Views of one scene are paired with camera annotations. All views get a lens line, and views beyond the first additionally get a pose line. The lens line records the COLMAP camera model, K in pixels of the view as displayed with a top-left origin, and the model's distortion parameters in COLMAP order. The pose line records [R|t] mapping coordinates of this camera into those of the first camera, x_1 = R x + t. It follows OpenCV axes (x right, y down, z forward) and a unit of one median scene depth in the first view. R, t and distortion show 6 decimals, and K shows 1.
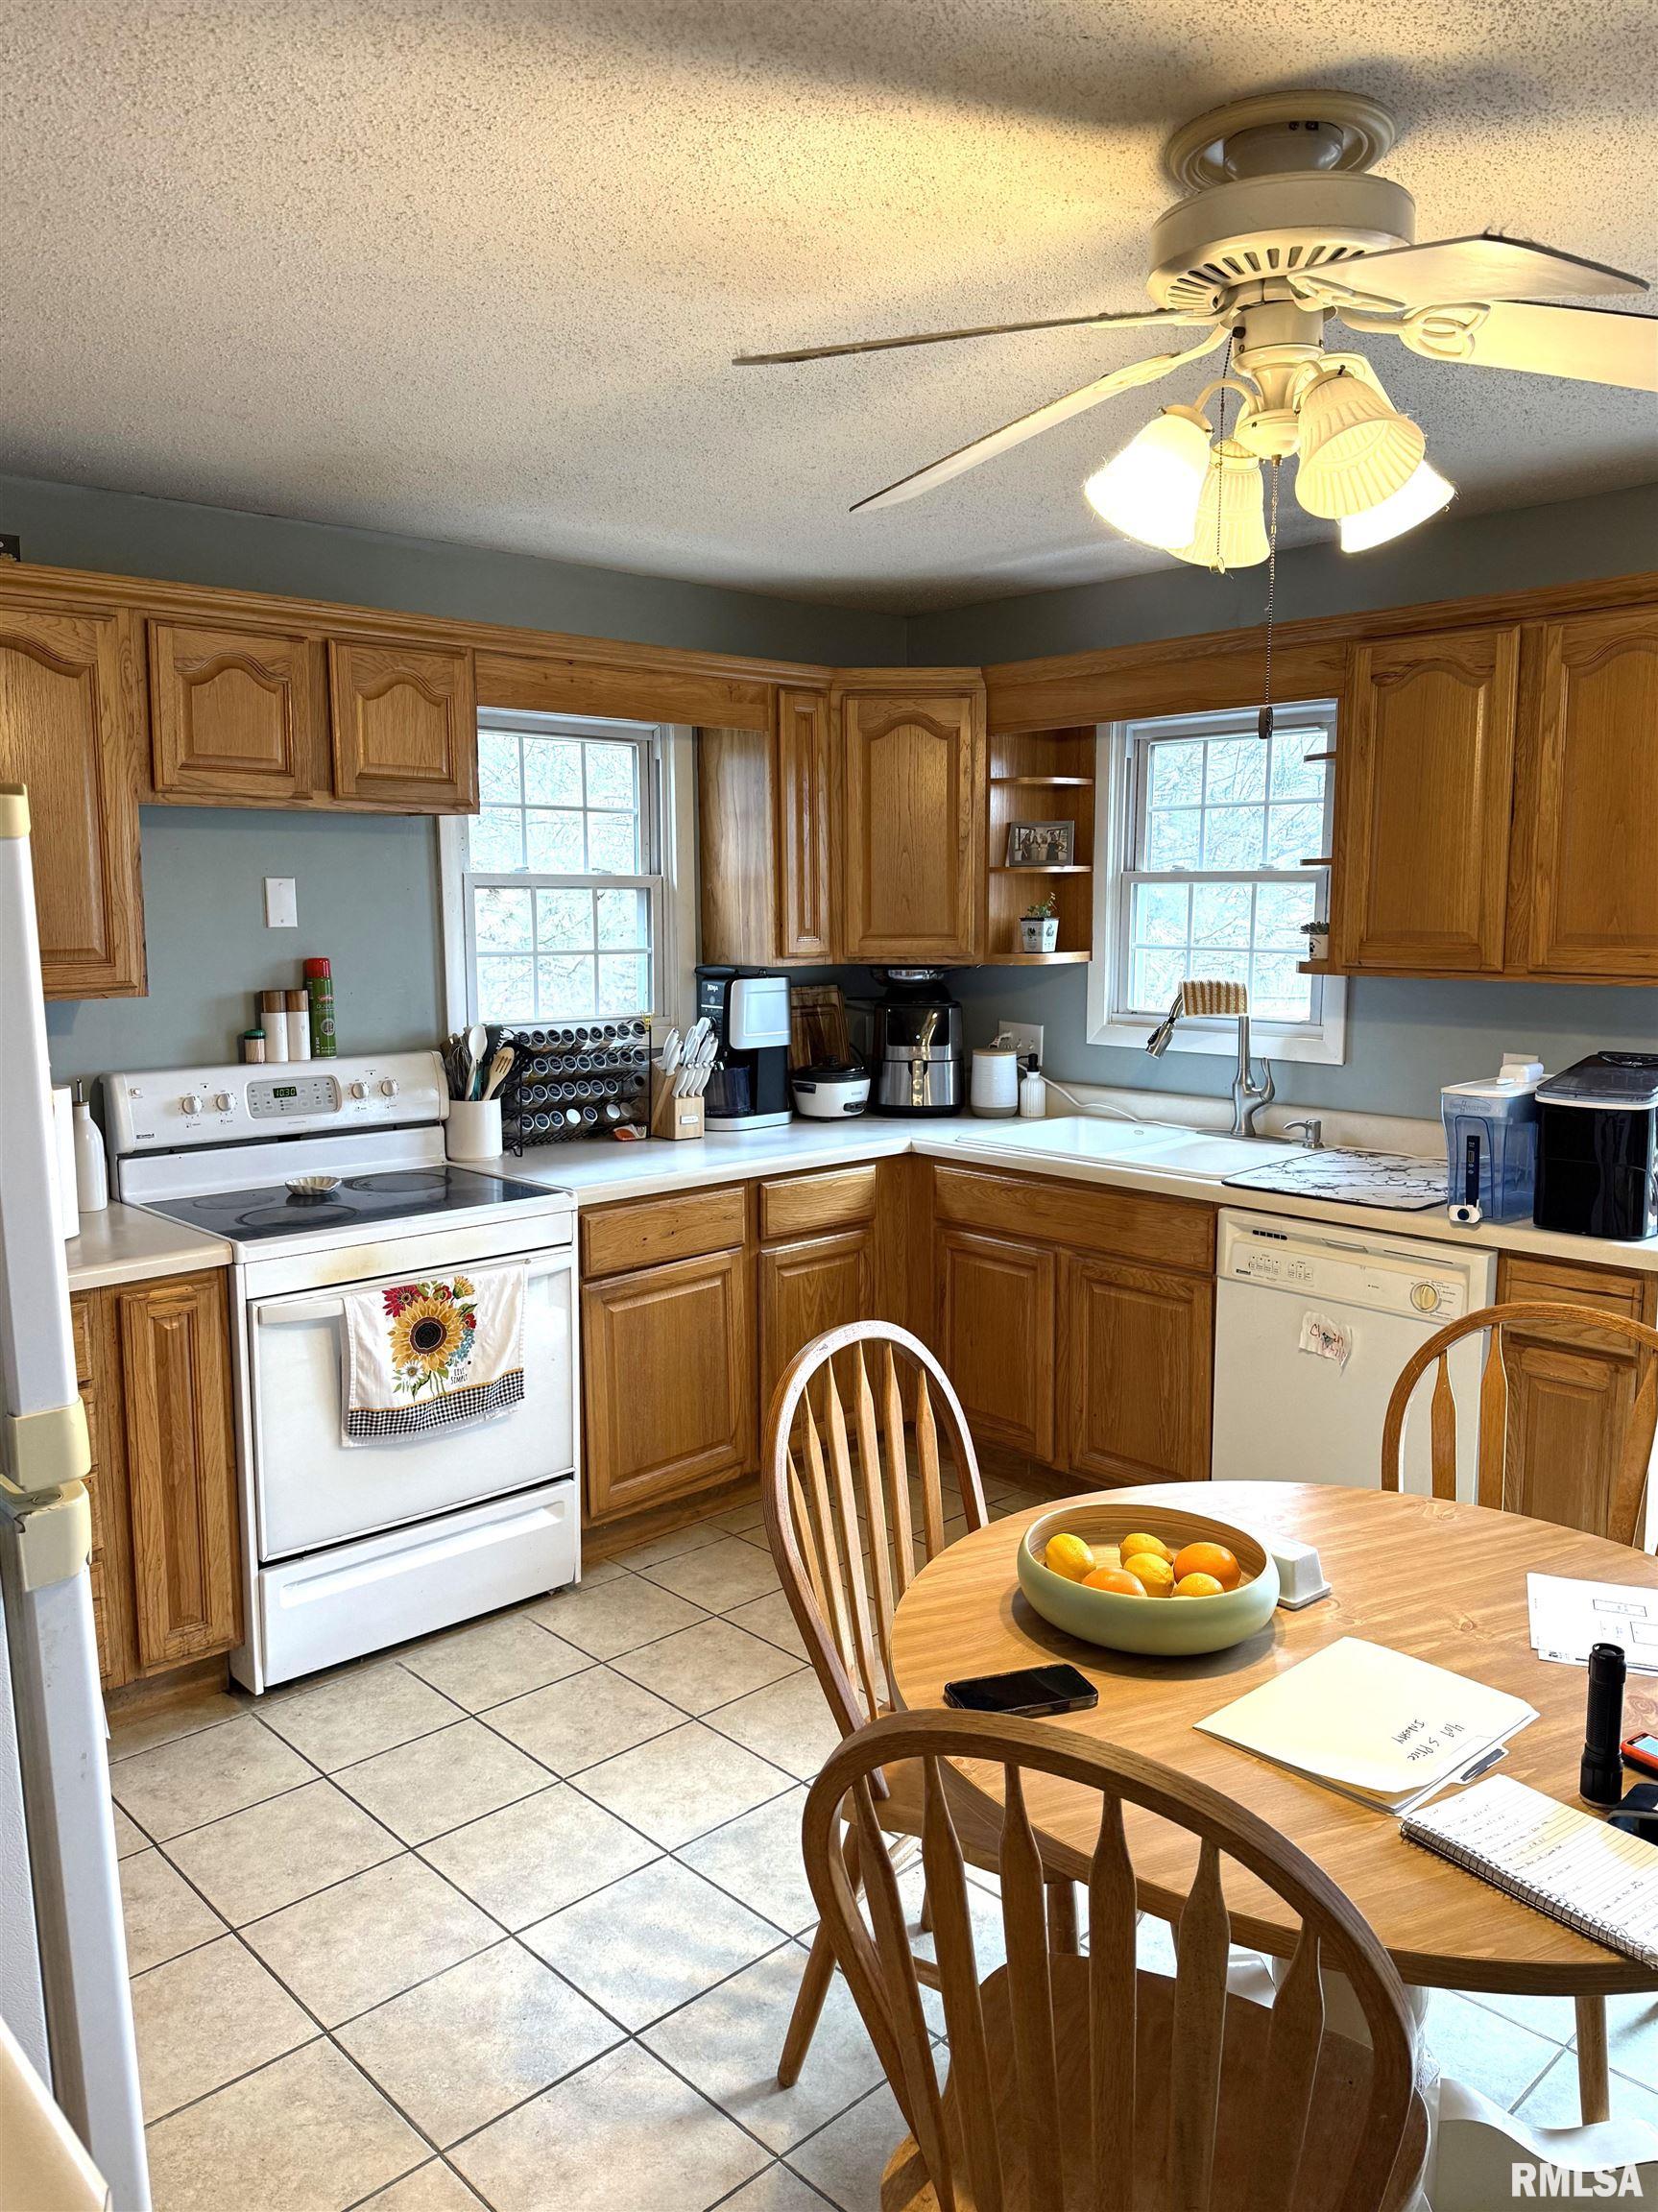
lens RADIAL K [[1654.0, 0, 829.0], [0, 1654.0, 1106.0], [0, 0, 1]] dist [0.217904, -0.472490]
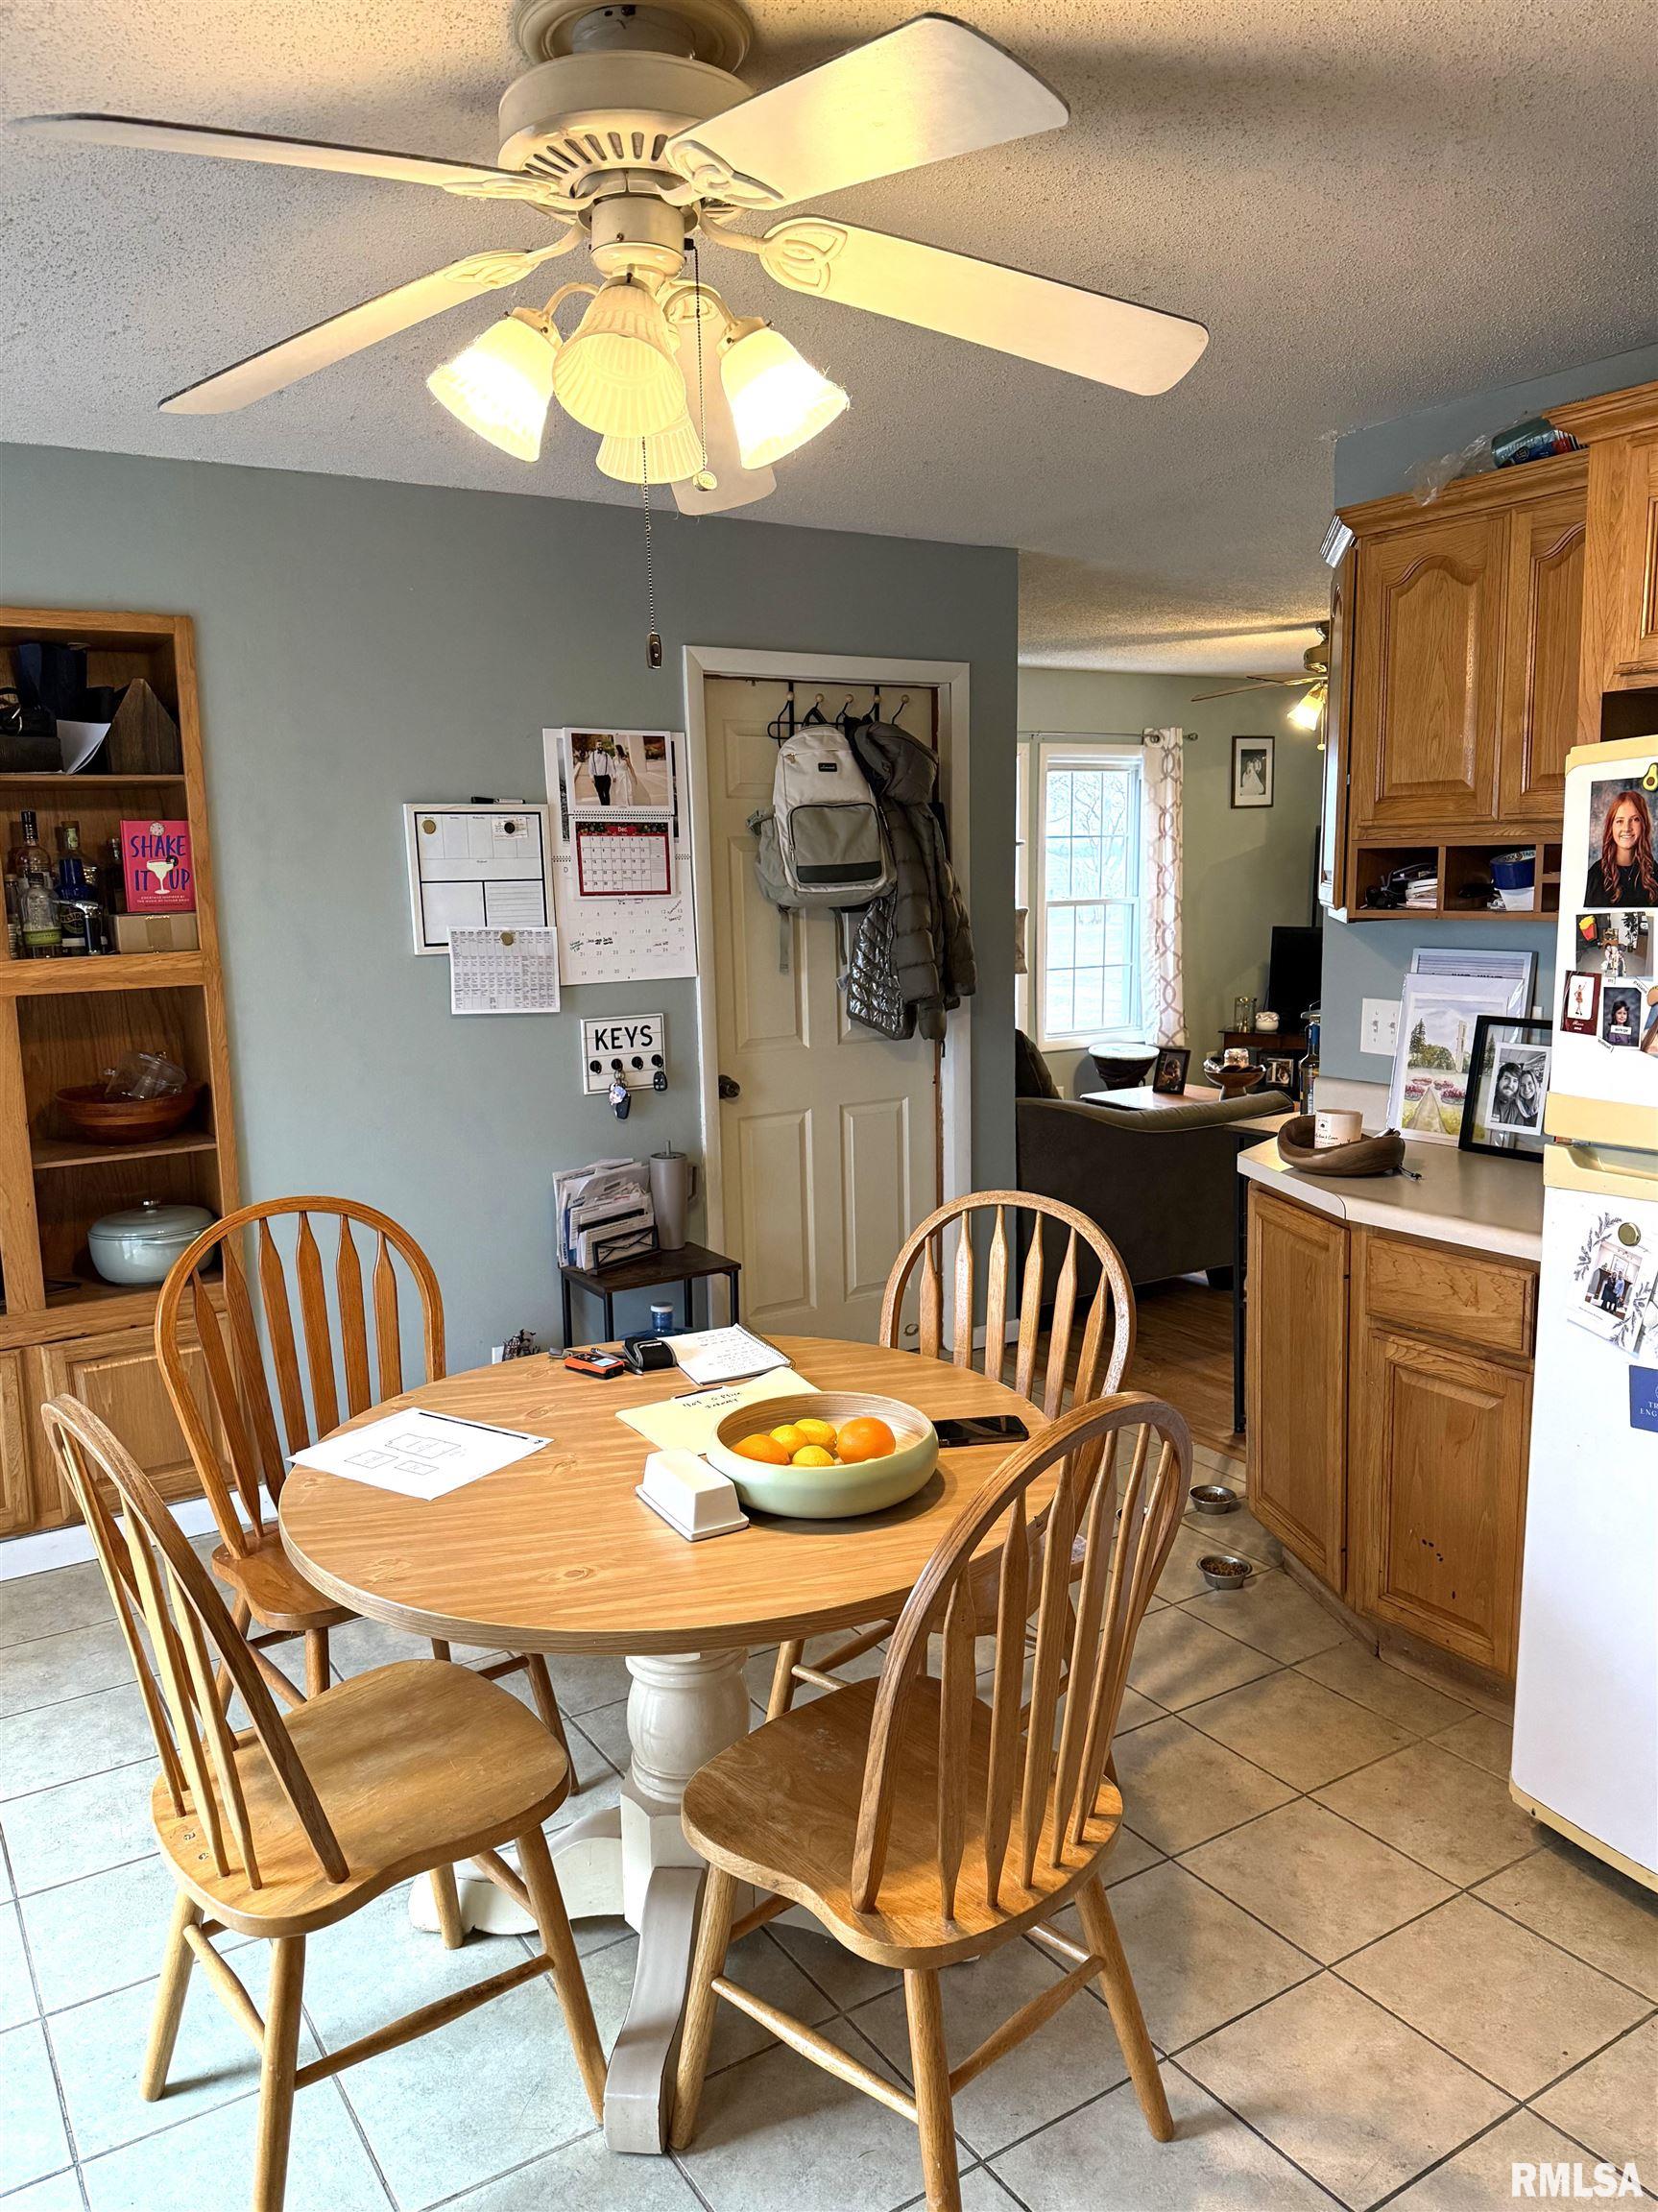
lens RADIAL K [[1599.8, 0, 794.2], [0, 1599.8, 1091.6], [0, 0, 1]] dist [0.062138, -0.082671]
pose [[-0.967682, -0.011587, 0.251908, -0.029842], [0.058348, 0.961548, 0.268368, -0.131728], [-0.245331, 0.274393, -0.929796, 1.105367]]
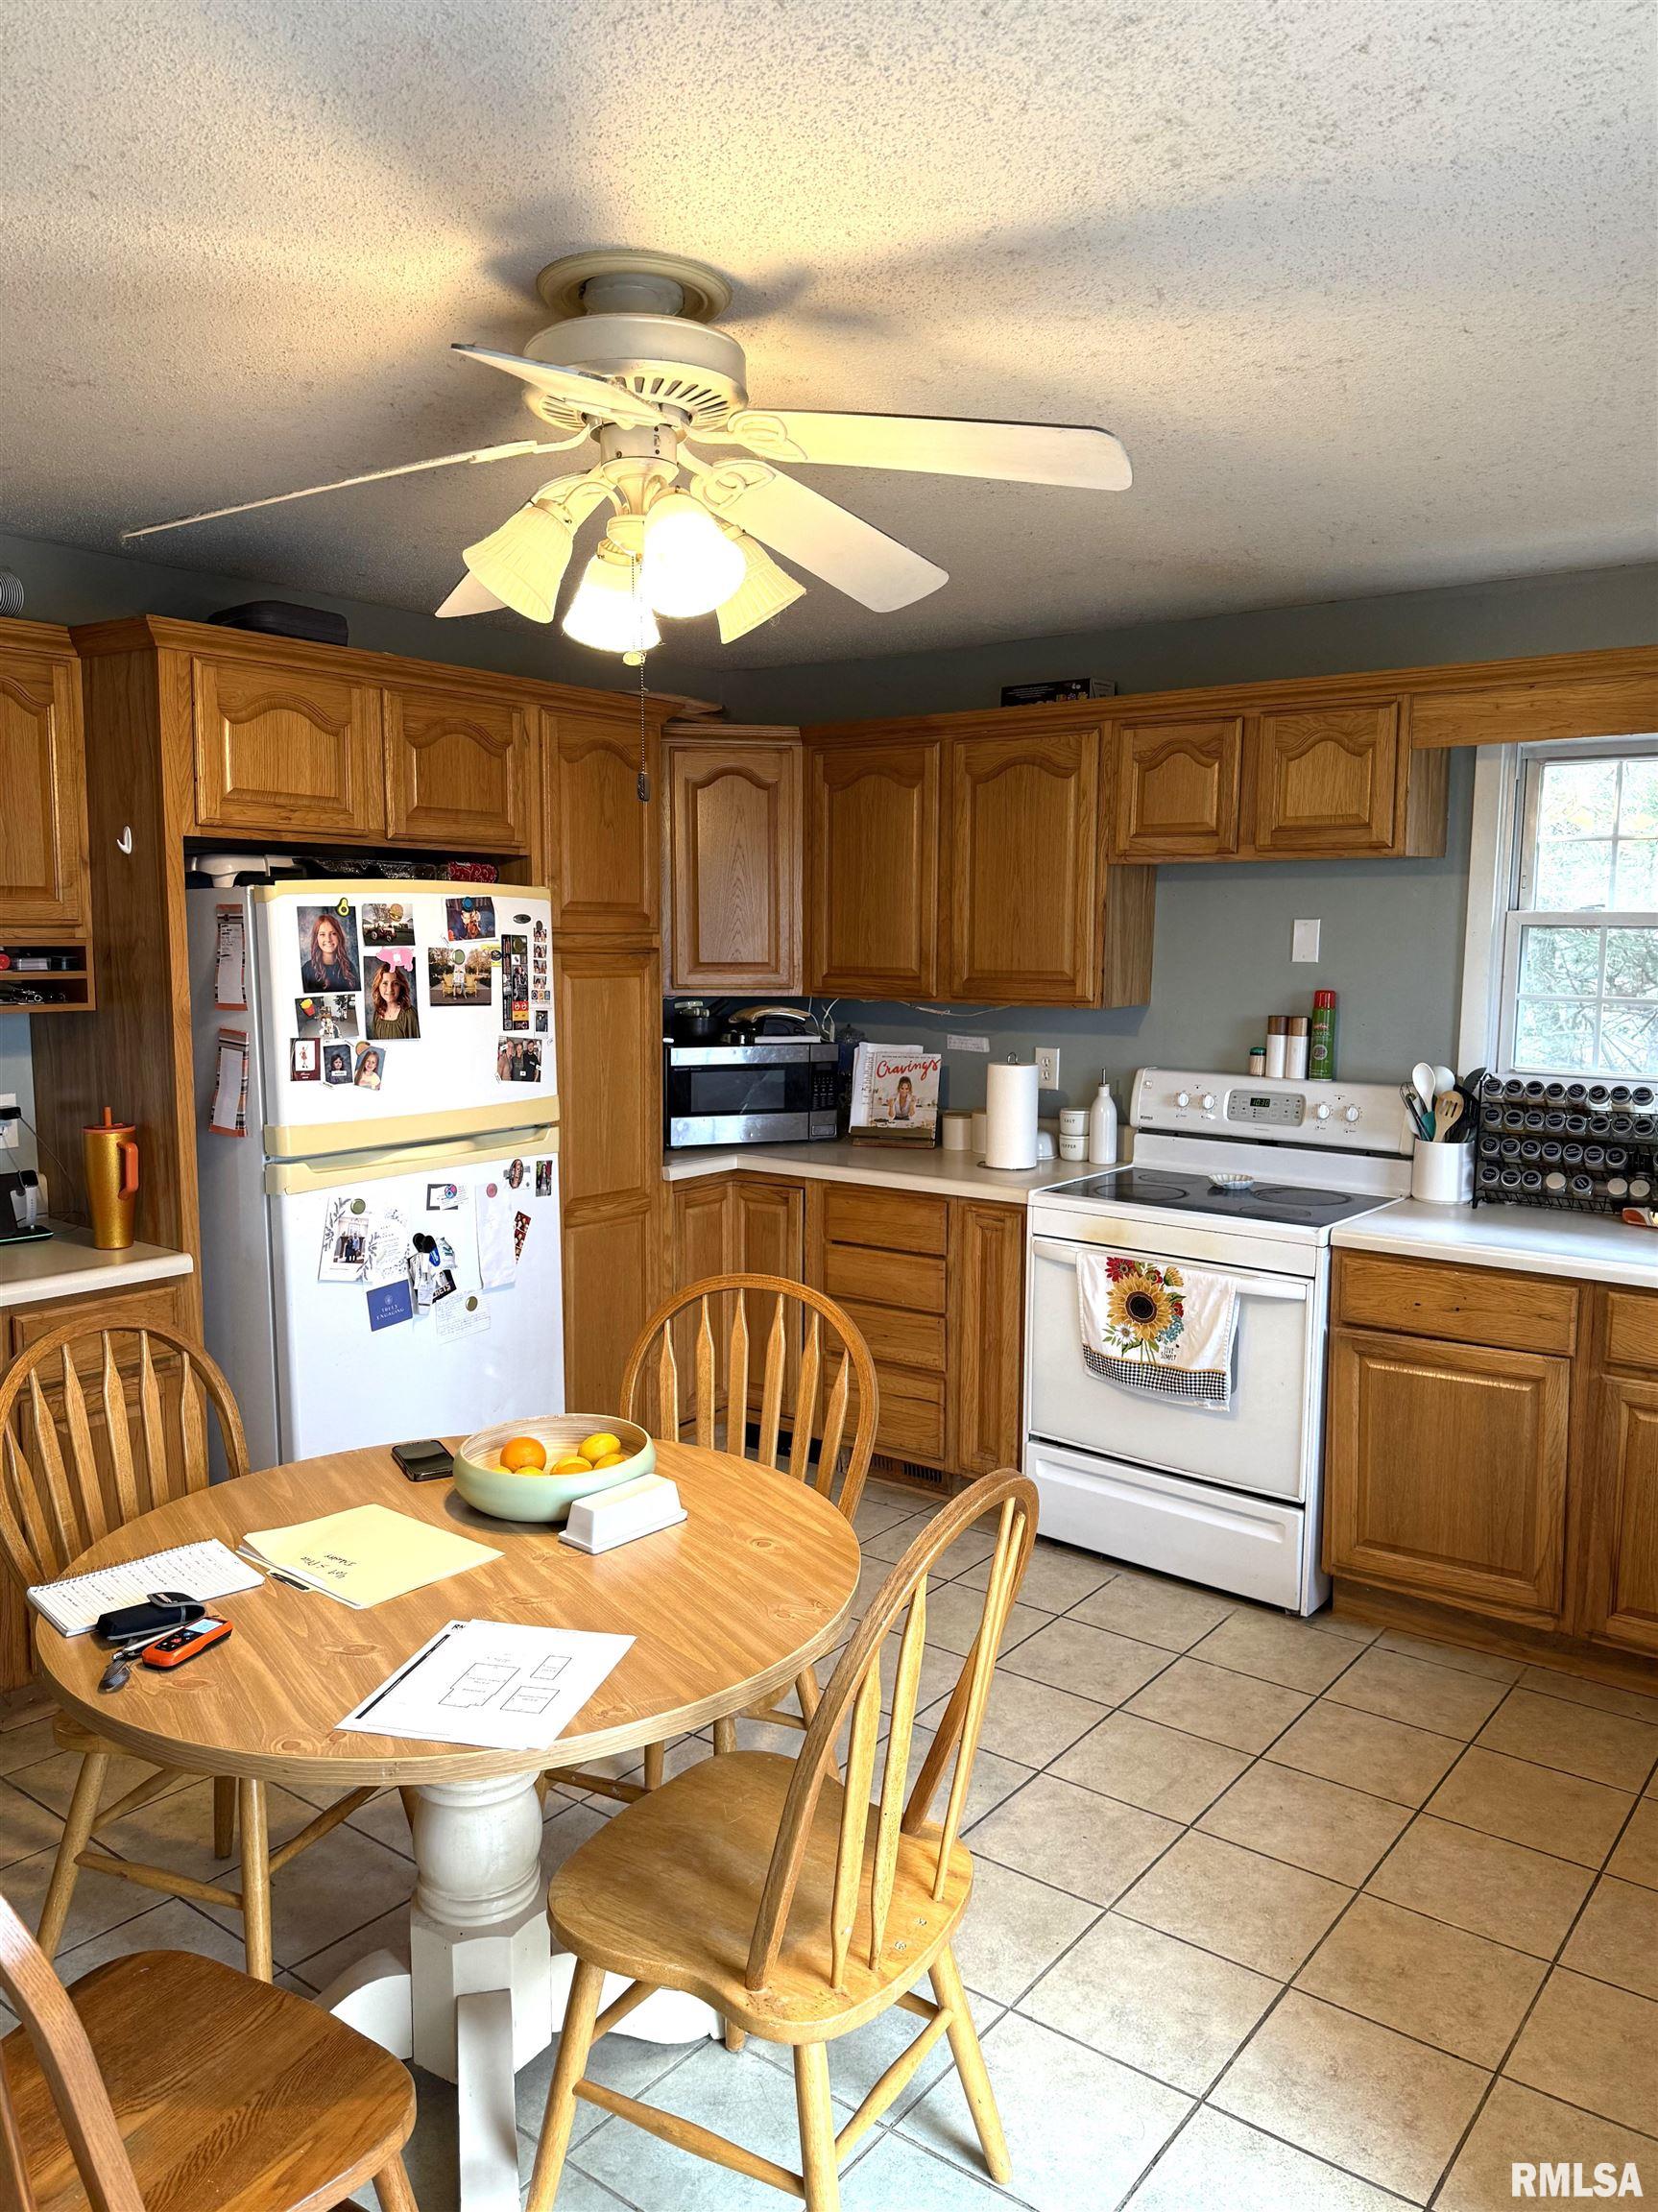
lens RADIAL K [[1654.0, 0, 829.0], [0, 1654.0, 1106.0], [0, 0, 1]] dist [0.217904, -0.472490]
pose [[0.114603, 0.113665, -0.986887, 0.829351], [-0.136807, 0.985773, 0.097650, -0.082232], [0.983946, 0.123822, 0.128523, 0.584672]]
